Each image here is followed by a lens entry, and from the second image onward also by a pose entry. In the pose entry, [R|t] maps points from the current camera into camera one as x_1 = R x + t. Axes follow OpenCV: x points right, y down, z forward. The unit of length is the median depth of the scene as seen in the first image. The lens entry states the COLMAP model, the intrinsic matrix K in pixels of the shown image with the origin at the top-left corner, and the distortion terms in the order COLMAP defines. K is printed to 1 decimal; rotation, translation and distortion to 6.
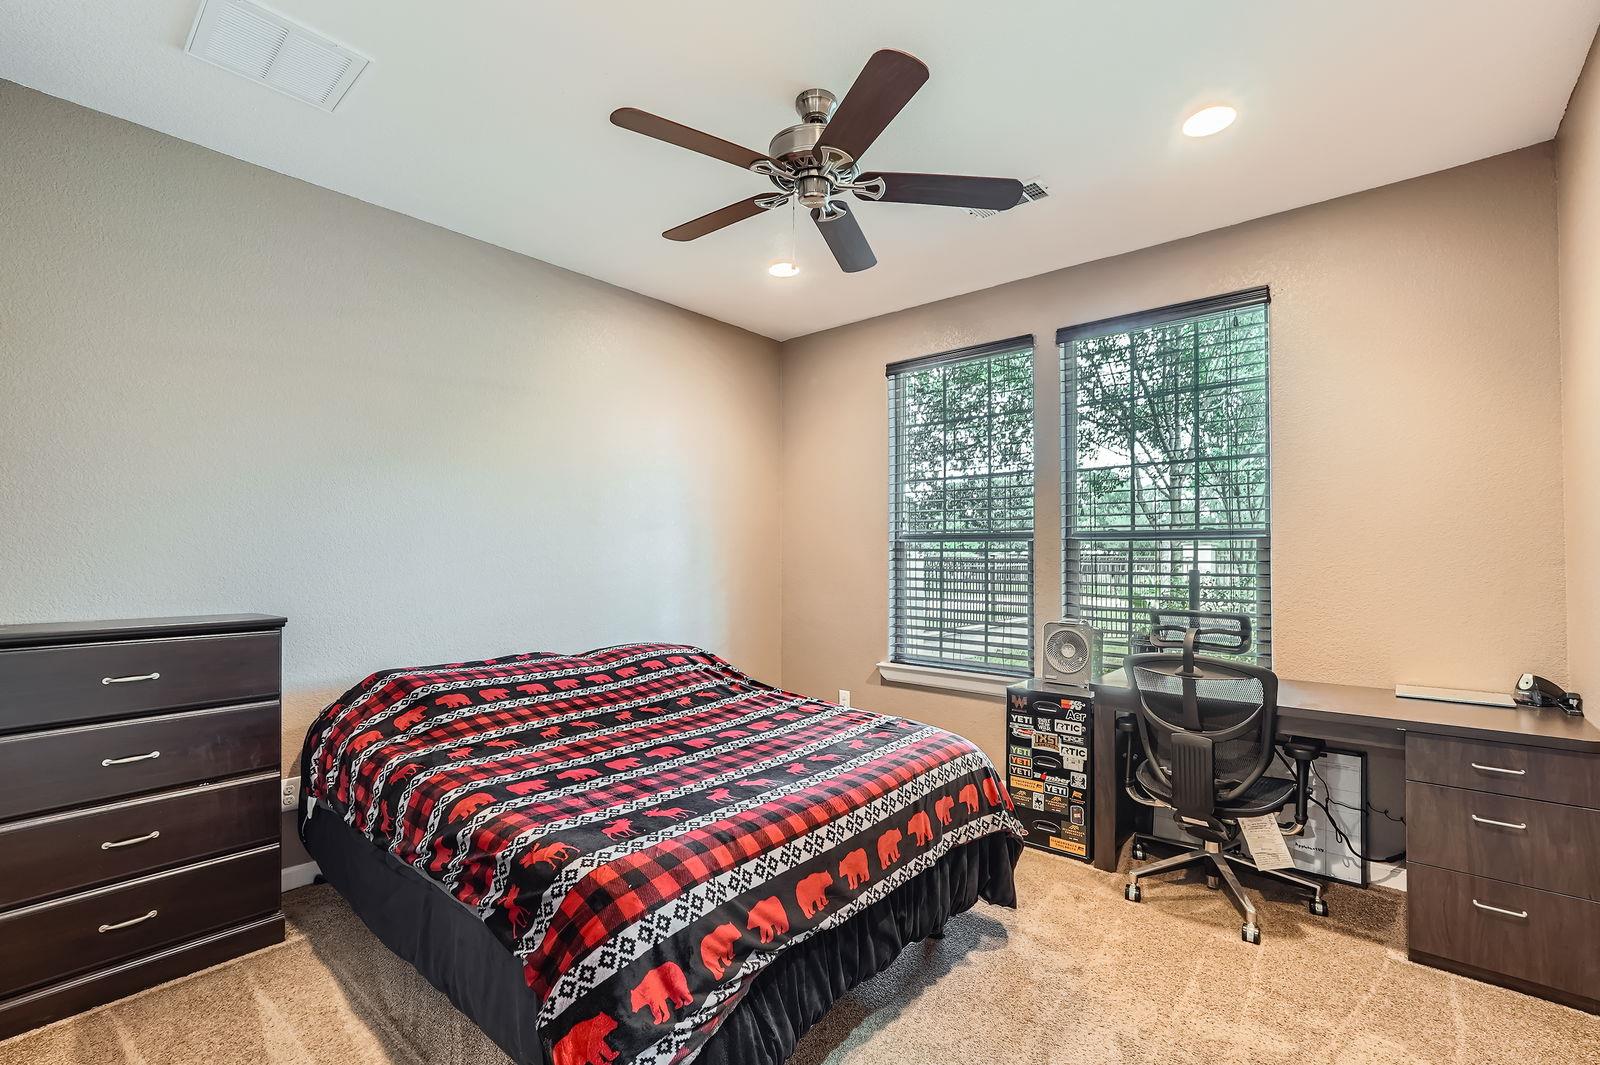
lens RADIAL K [[681.2, 0, 799.5], [0, 681.2, 541.6], [0, 0, 1]] dist [-0.011827, 0.001823]
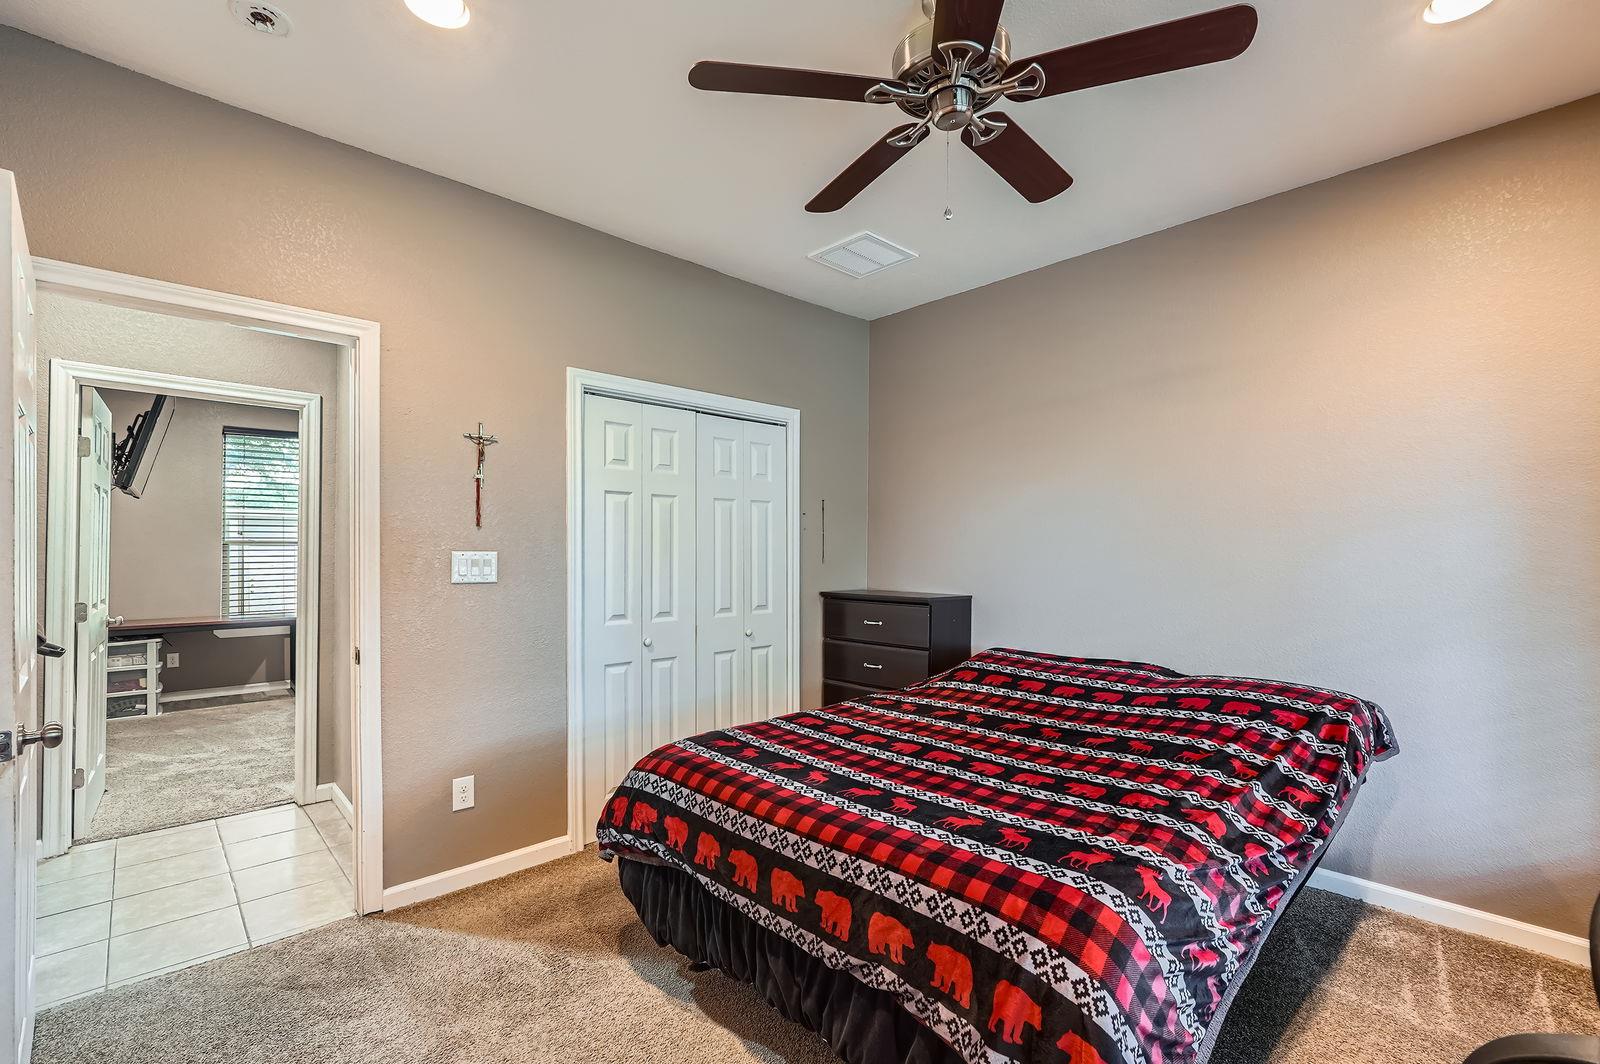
lens RADIAL K [[681.2, 0, 800.8], [0, 681.2, 540.2], [0, 0, 1]] dist [-0.011827, 0.001823]
pose [[-0.069349, -0.011410, -0.997527, 0.911166], [0.017111, 0.999774, -0.012625, -0.002275], [0.997446, -0.017944, -0.069138, 0.957290]]
